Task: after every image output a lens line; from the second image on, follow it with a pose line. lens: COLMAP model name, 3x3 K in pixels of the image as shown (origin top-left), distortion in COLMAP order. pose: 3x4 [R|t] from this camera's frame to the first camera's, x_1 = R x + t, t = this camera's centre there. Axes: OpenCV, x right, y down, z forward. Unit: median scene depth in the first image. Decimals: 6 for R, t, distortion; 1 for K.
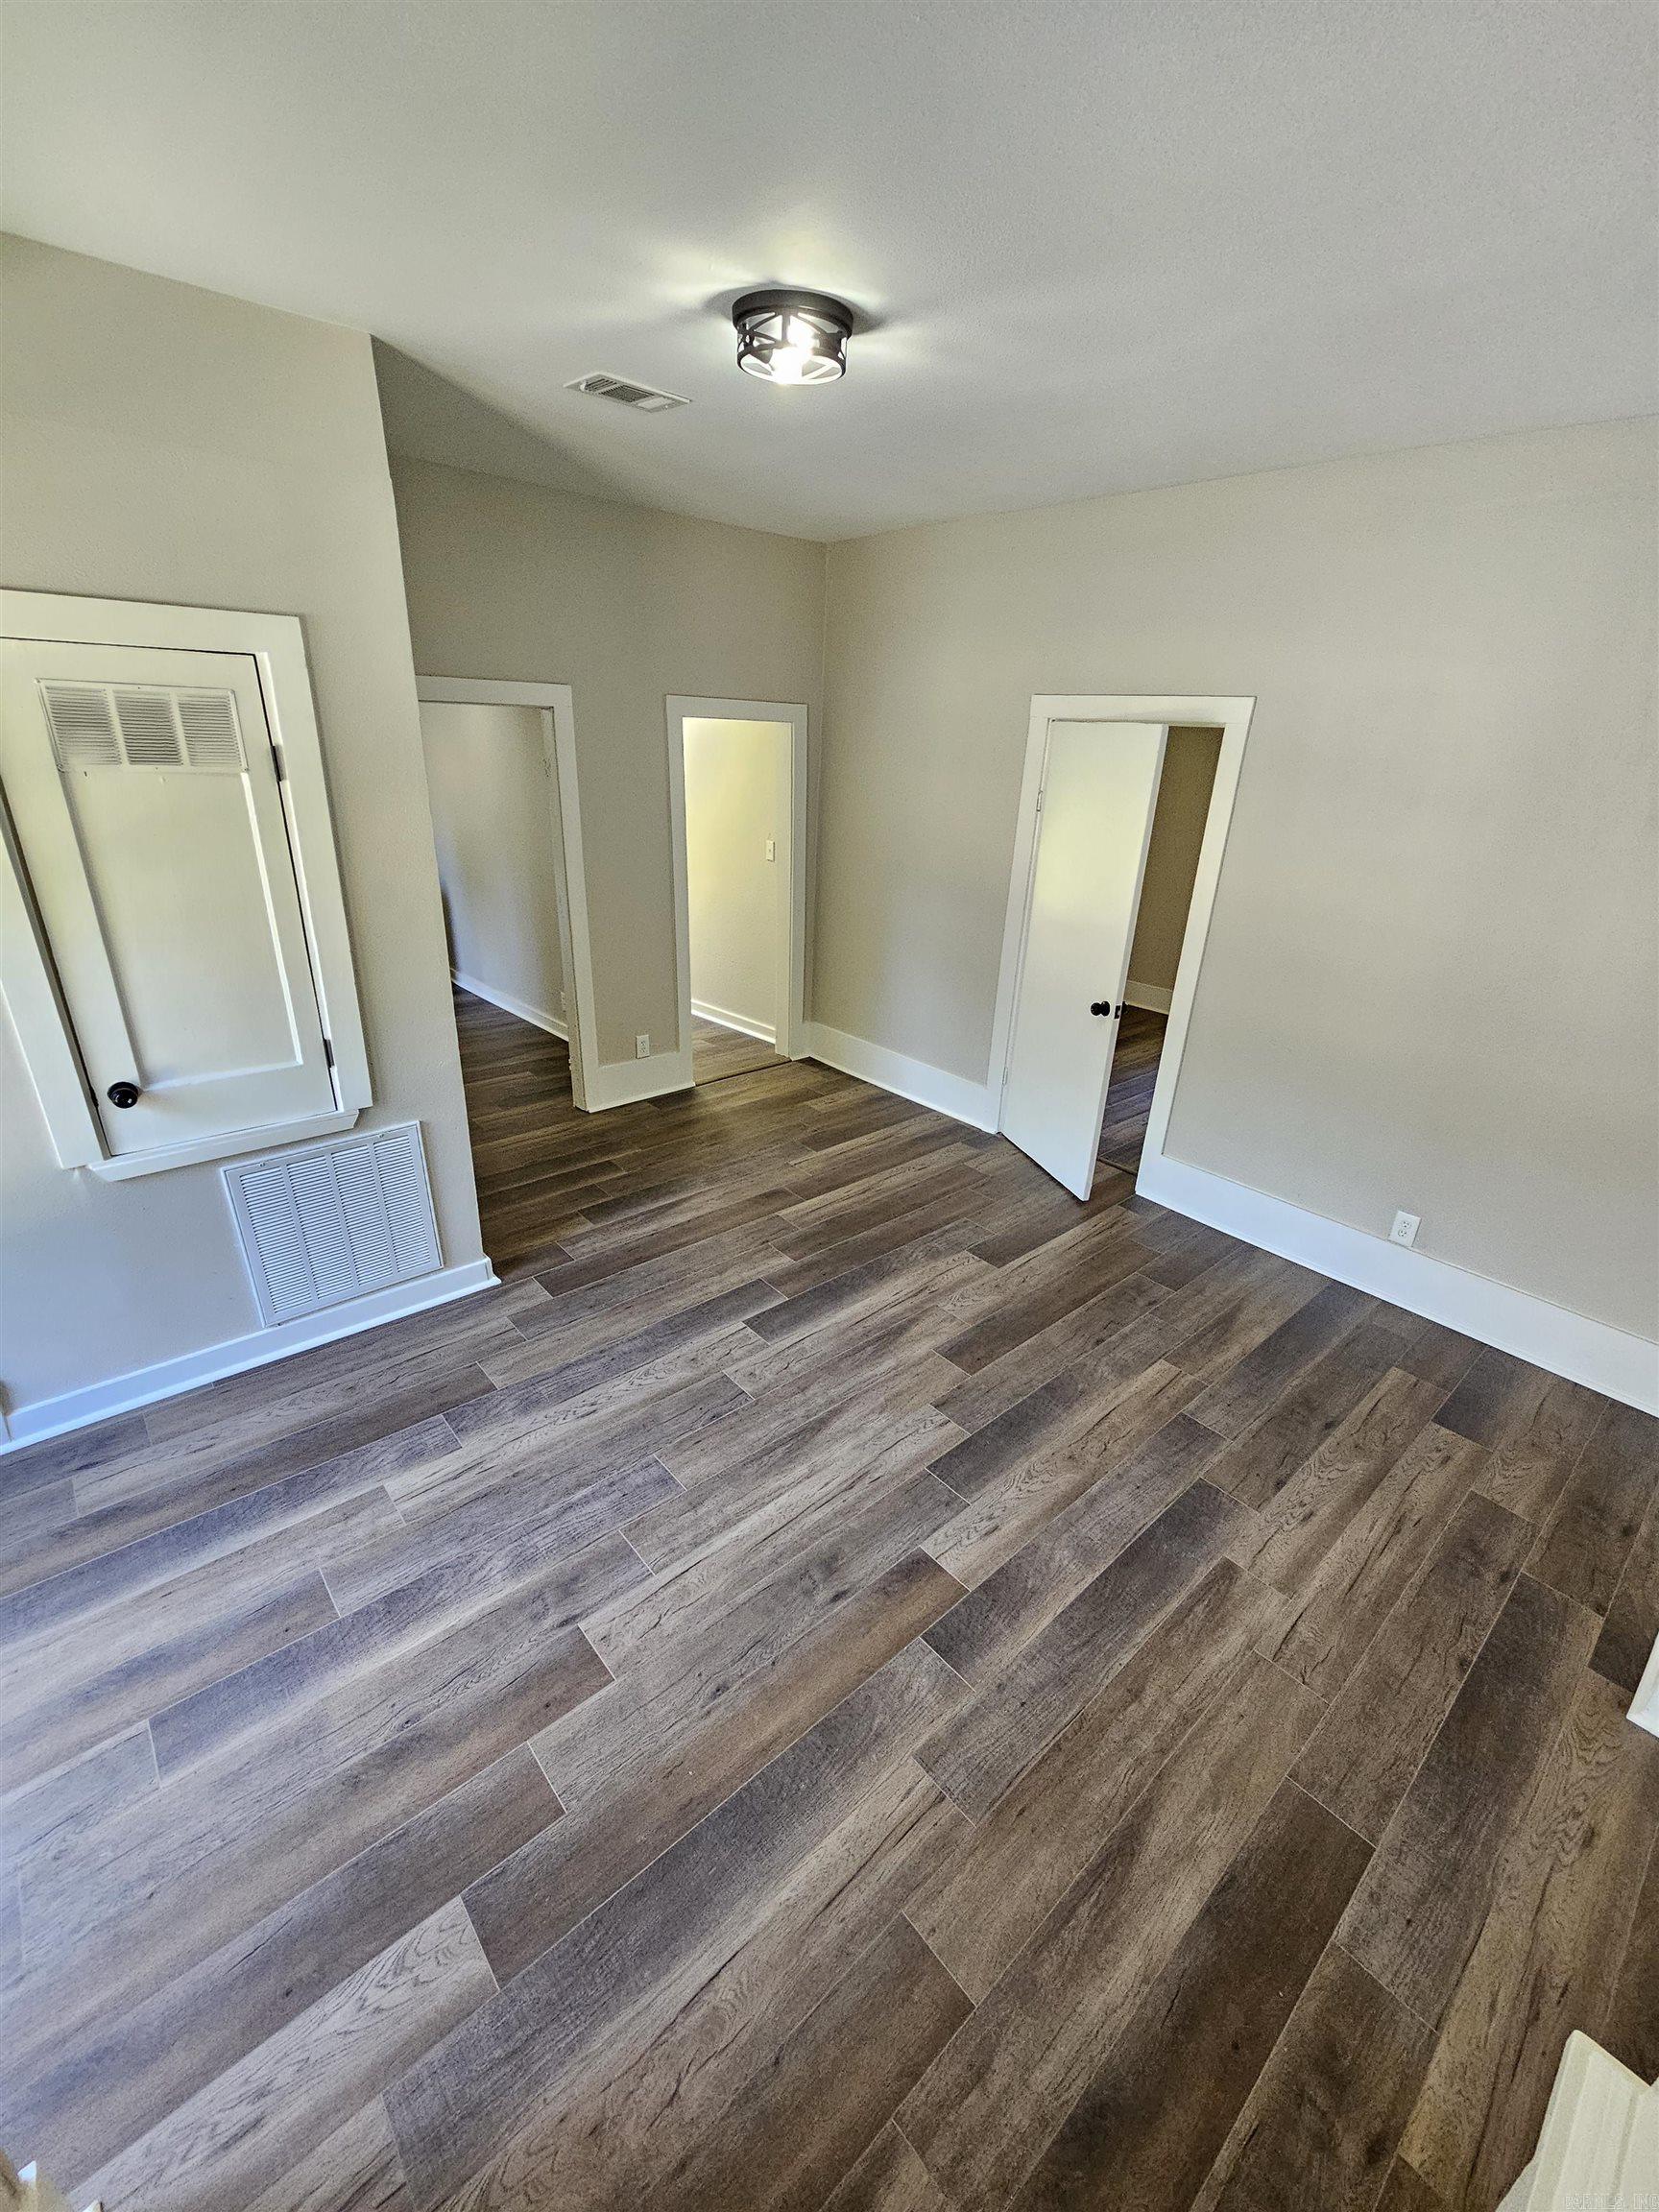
lens RADIAL K [[902.5, 0, 824.0], [0, 902.5, 1112.6], [0, 0, 1]] dist [-0.001839, -0.000579]
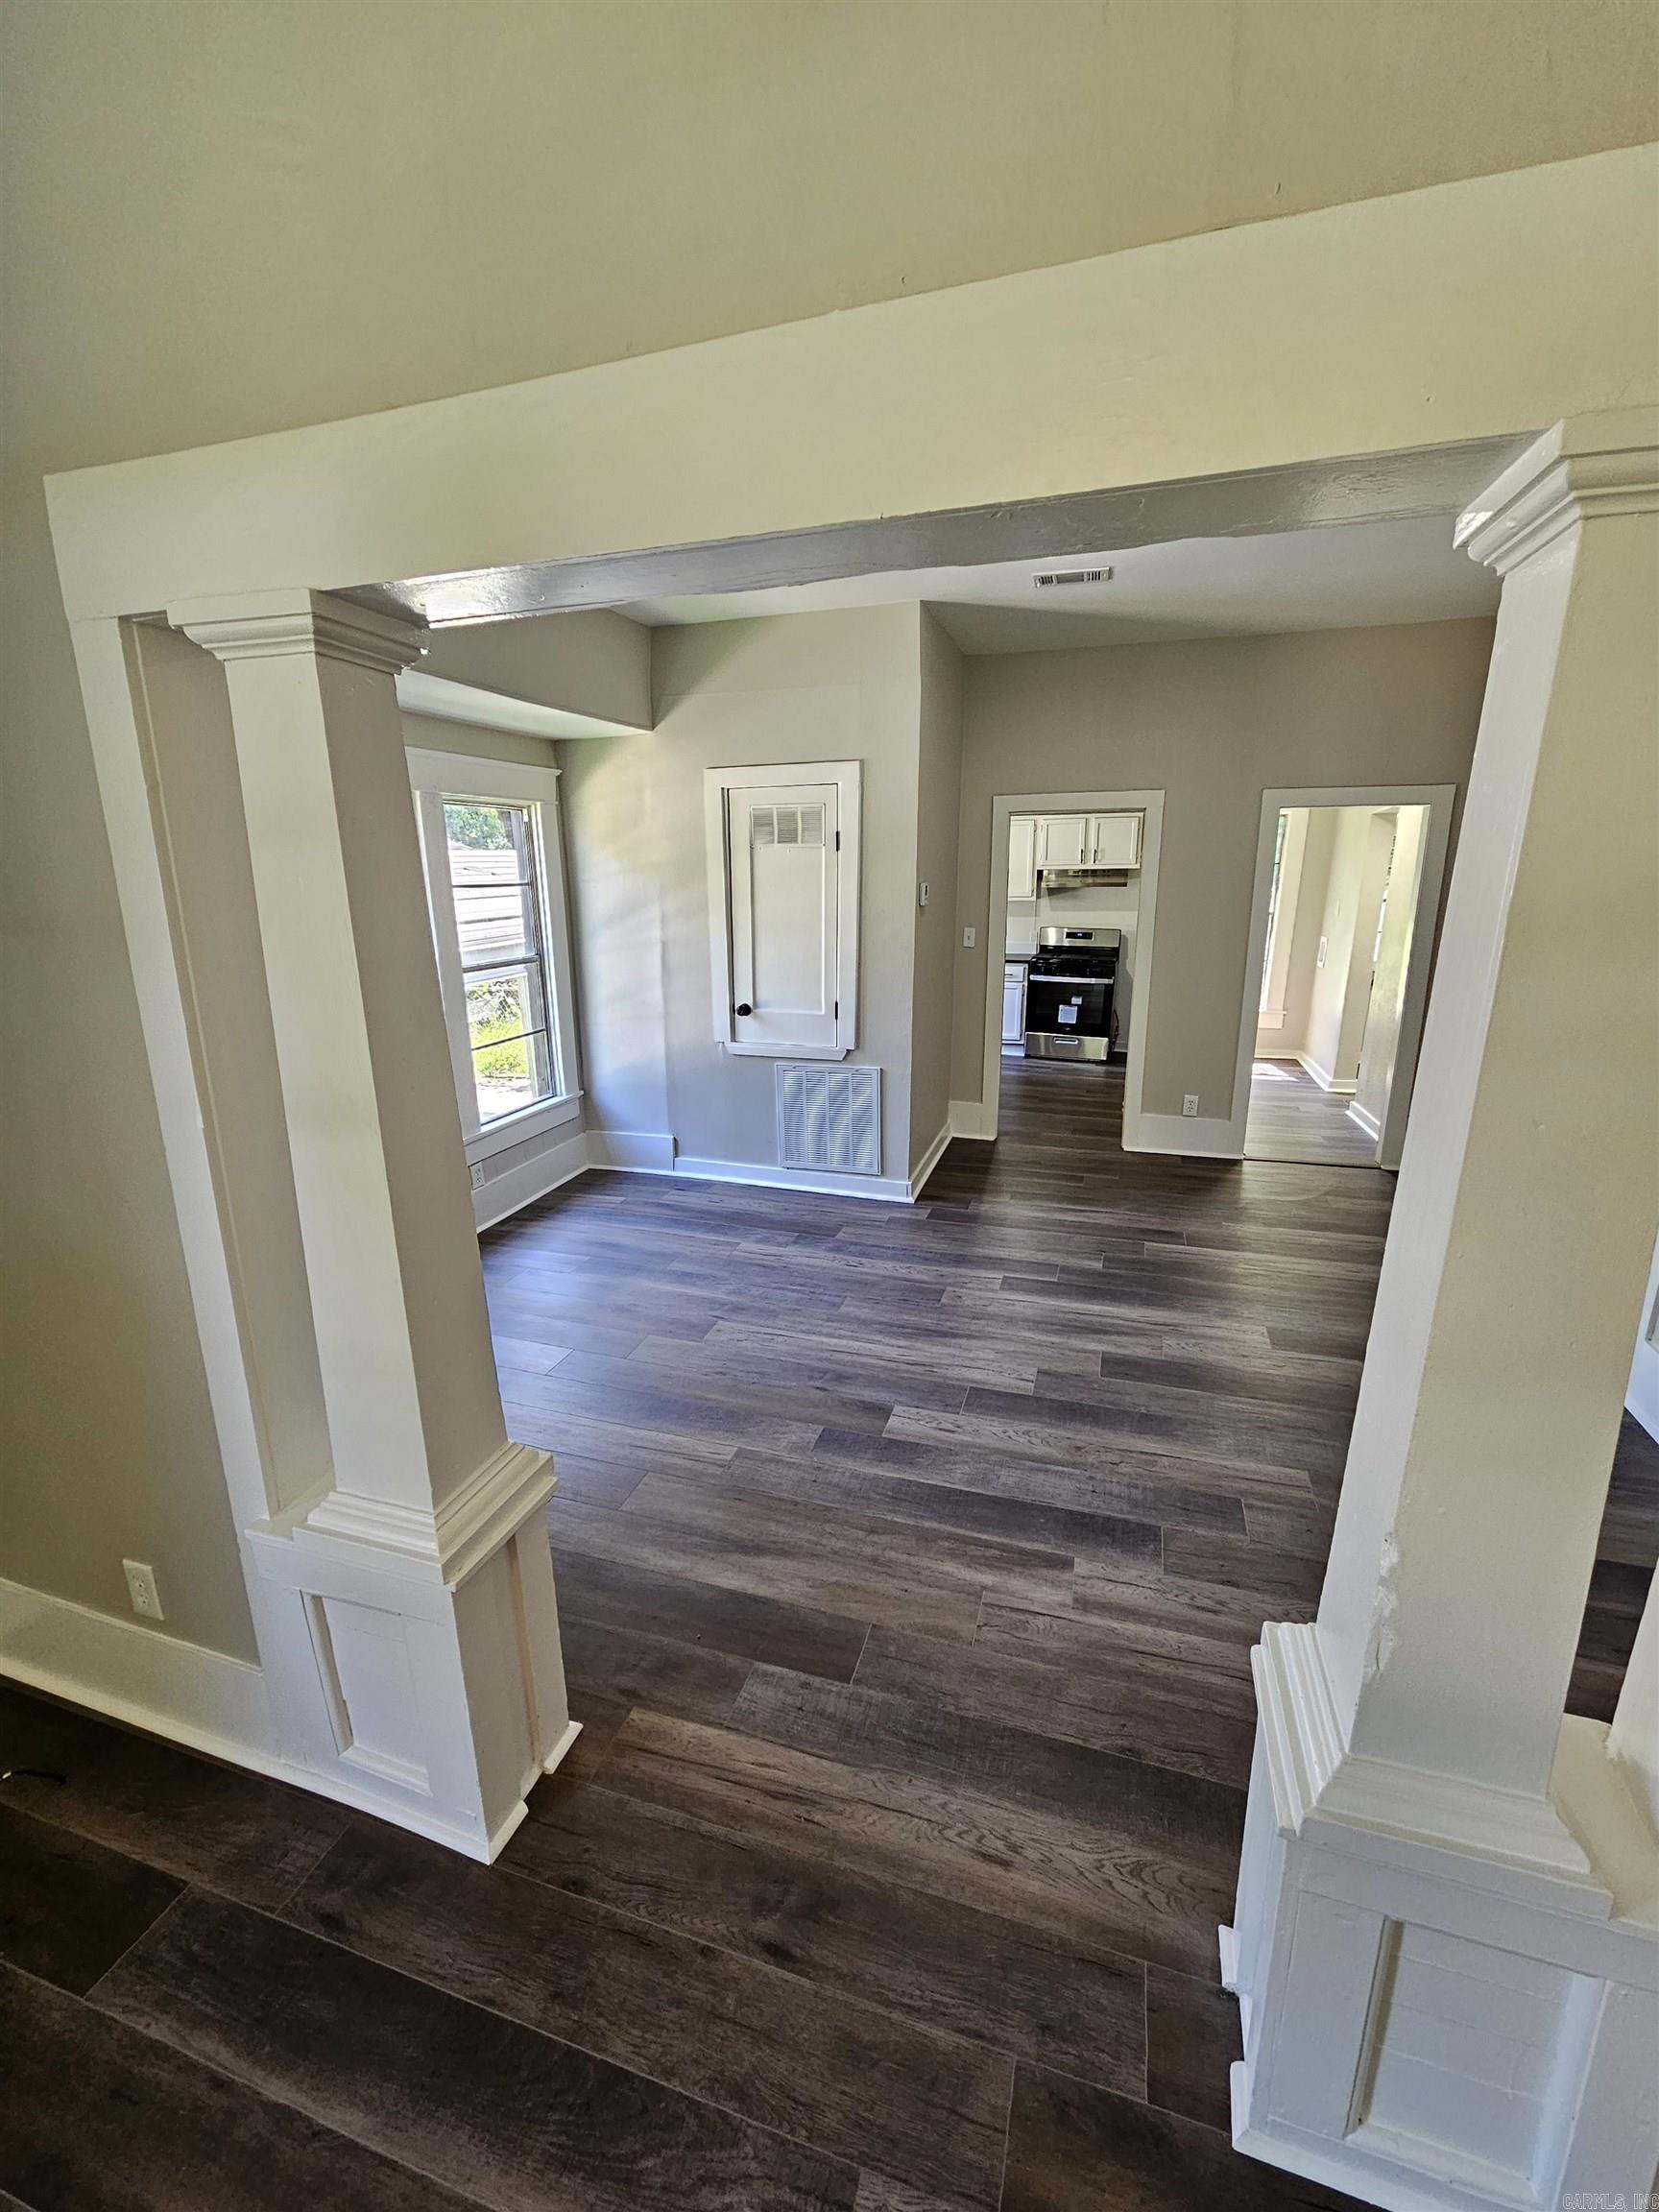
lens RADIAL K [[906.2, 0, 829.5], [0, 906.2, 1106.0], [0, 0, 1]] dist [-0.001659, 0.000465]
pose [[0.512972, 0.172602, -0.840874, 0.980466], [-0.309592, 0.950849, 0.006311, 0.106188], [0.800633, 0.257091, 0.541194, 0.143999]]
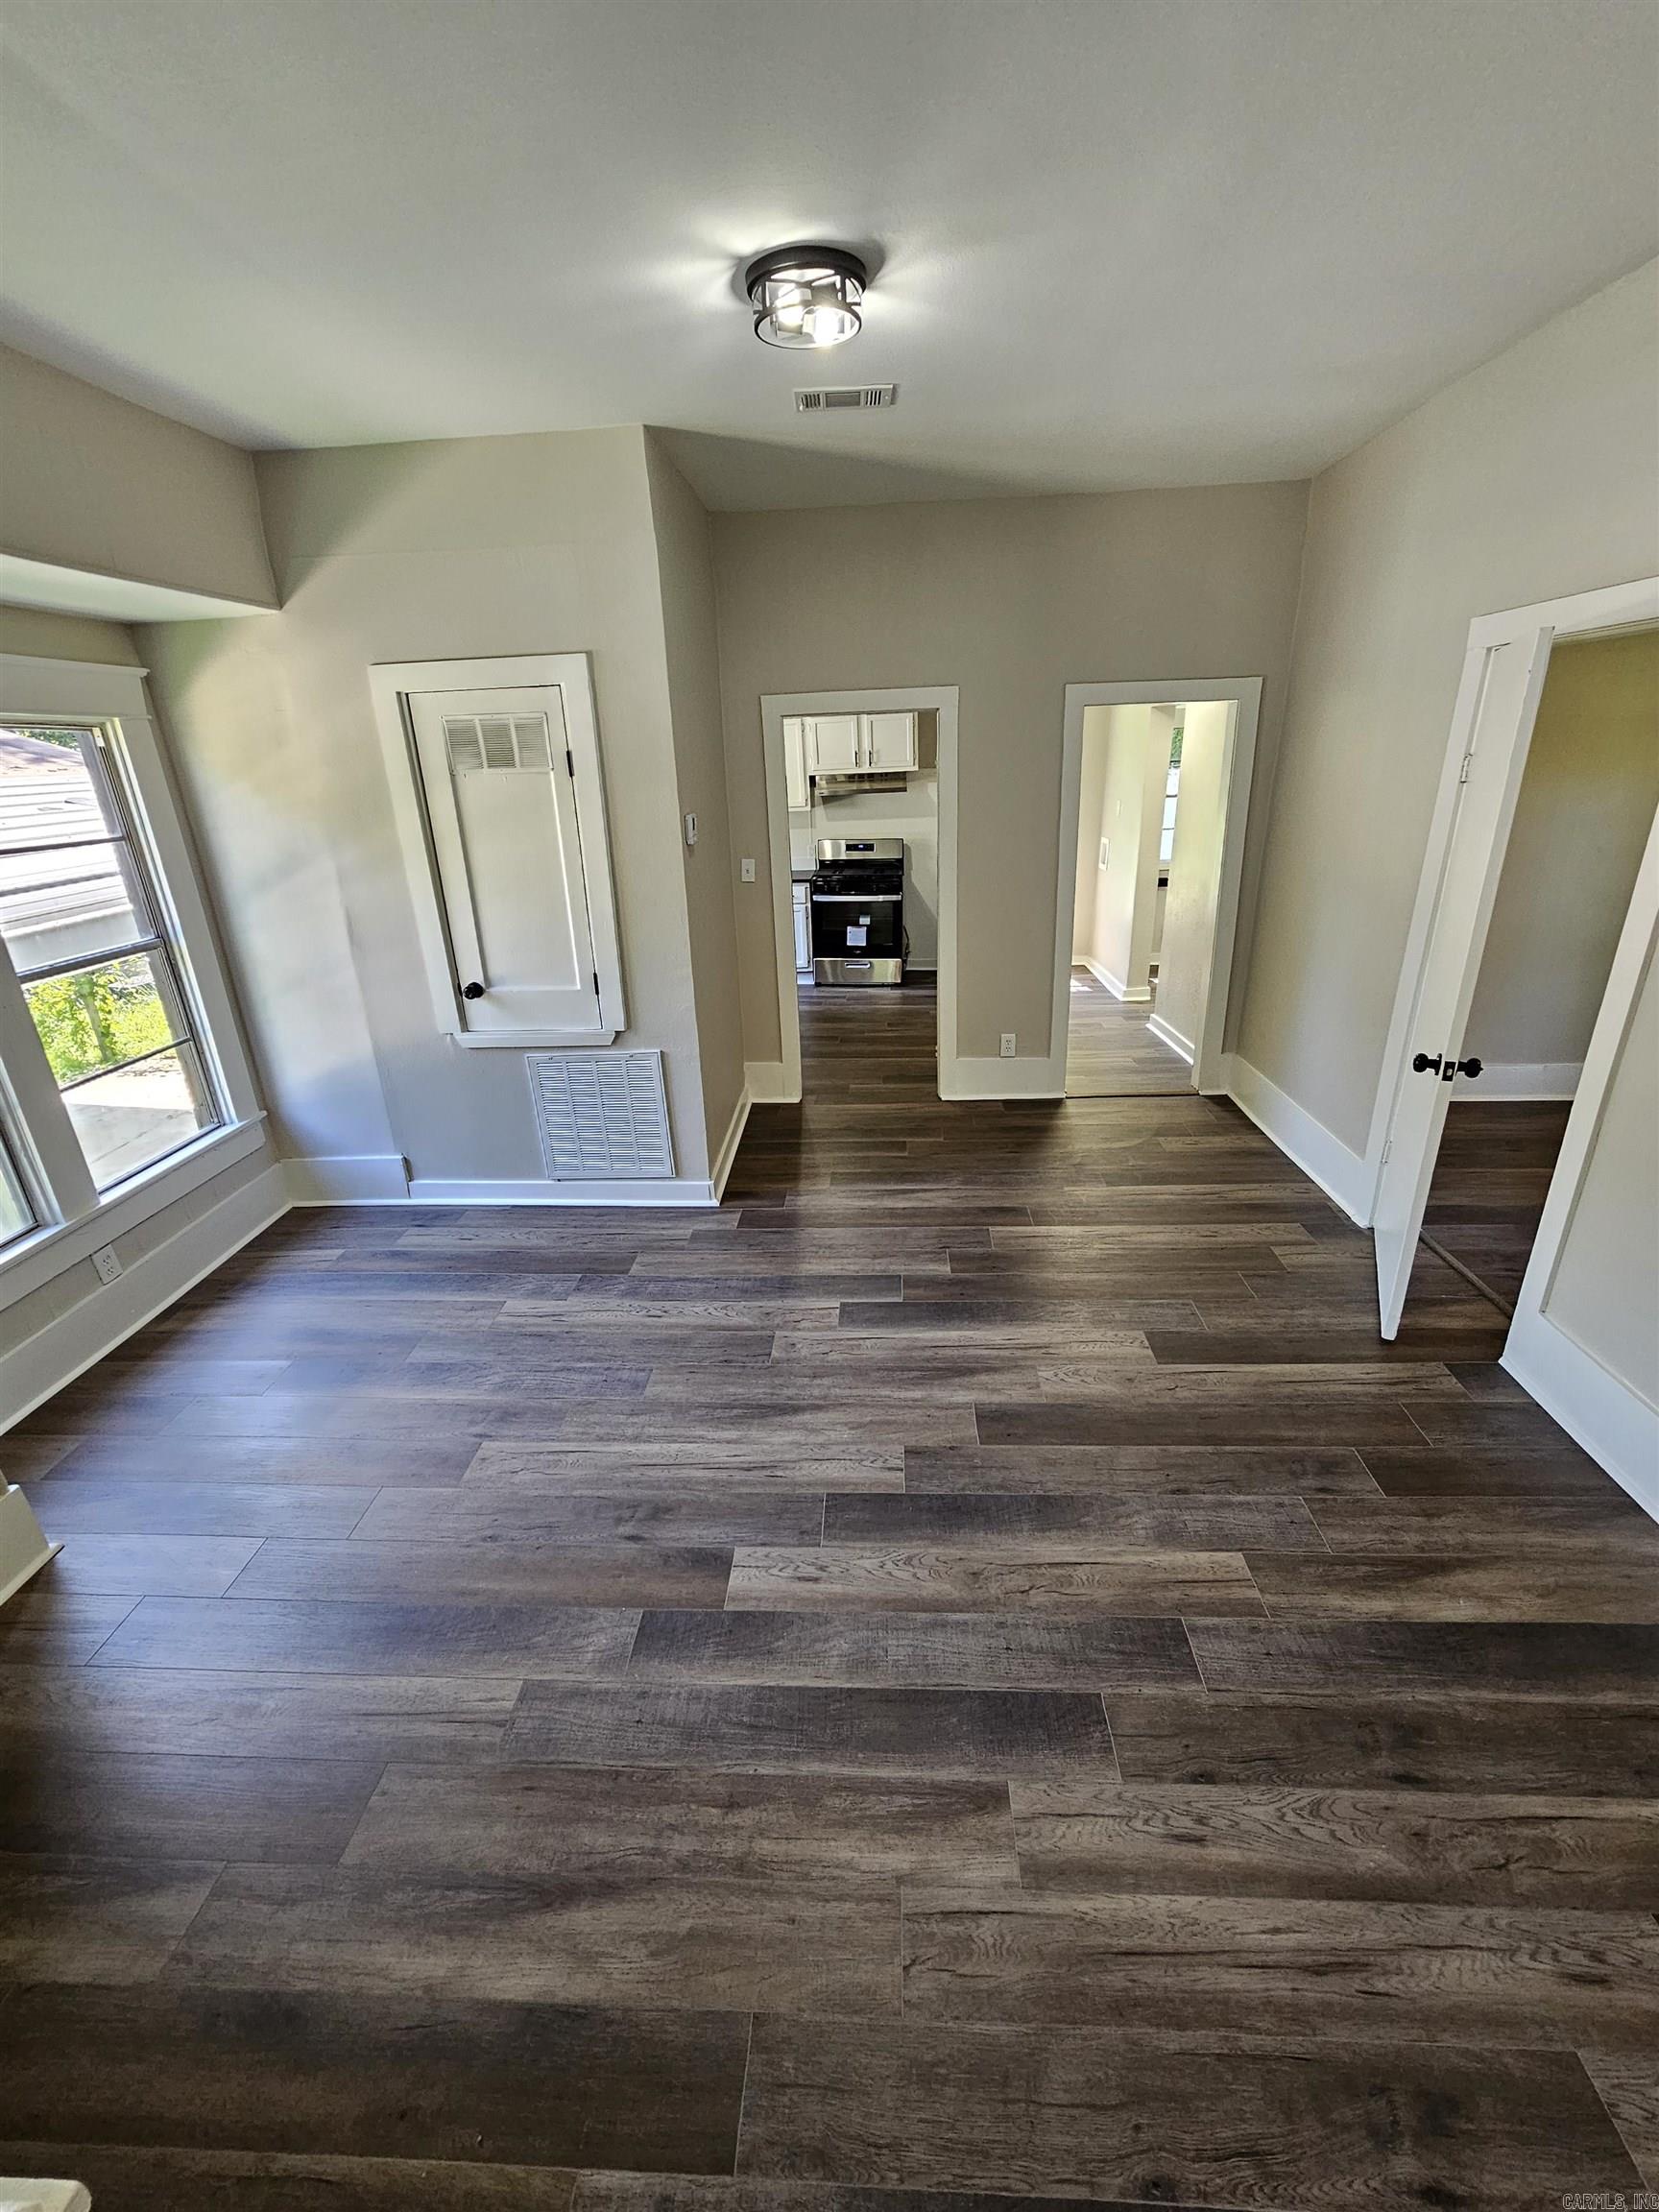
lens RADIAL K [[906.2, 0, 829.5], [0, 906.2, 1106.0], [0, 0, 1]] dist [-0.001659, 0.000465]
pose [[0.711664, 0.187263, -0.677102, 0.689165], [-0.212320, 0.976079, 0.046792, -0.028603], [0.669668, 0.110462, 0.734400, 0.309408]]
